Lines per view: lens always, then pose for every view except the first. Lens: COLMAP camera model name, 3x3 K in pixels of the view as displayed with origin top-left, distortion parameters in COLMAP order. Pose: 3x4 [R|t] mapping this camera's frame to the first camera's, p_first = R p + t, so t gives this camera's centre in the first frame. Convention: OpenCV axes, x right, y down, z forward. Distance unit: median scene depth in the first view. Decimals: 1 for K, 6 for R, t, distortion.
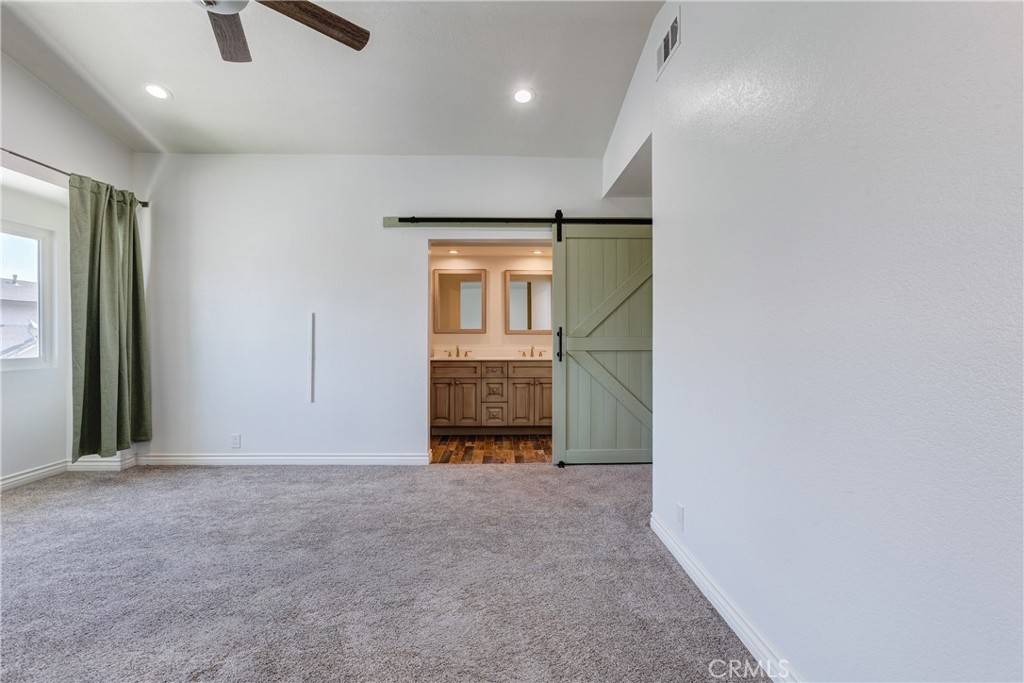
lens RADIAL K [[453.5, 0, 512.0], [0, 453.5, 341.5], [0, 0, 1]] dist [0.007958, 0.000631]
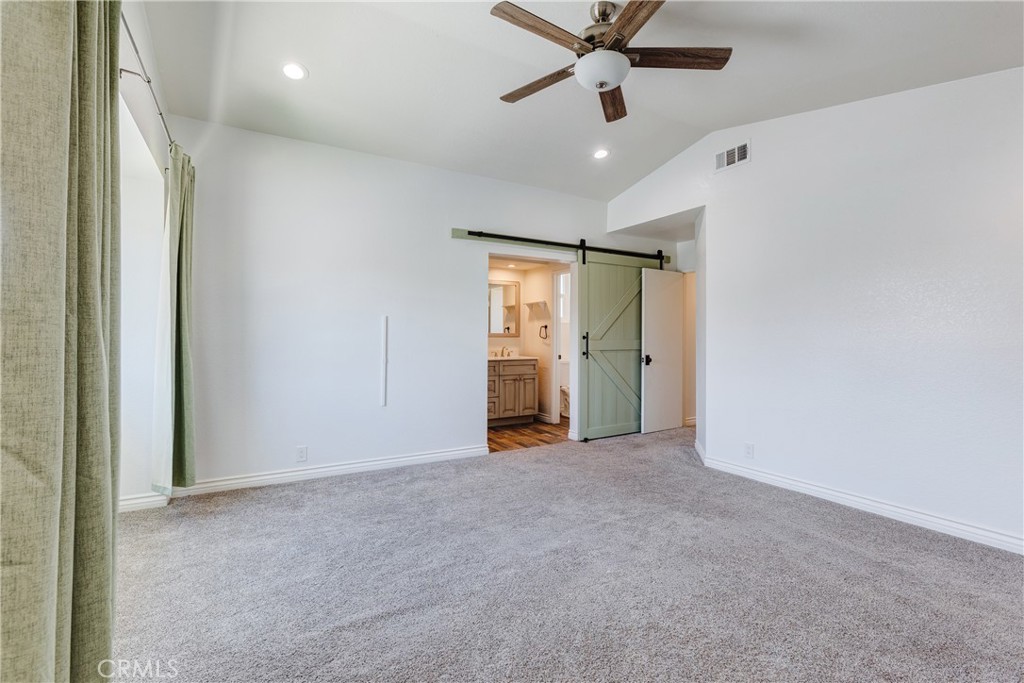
lens RADIAL K [[453.5, 0, 512.0], [0, 453.5, 341.5], [0, 0, 1]] dist [0.007958, 0.000631]
pose [[0.870782, -0.003843, 0.491654, -0.688982], [0.005316, 0.999985, -0.001599, -0.003781], [-0.491640, 0.004006, 0.870789, -0.001916]]
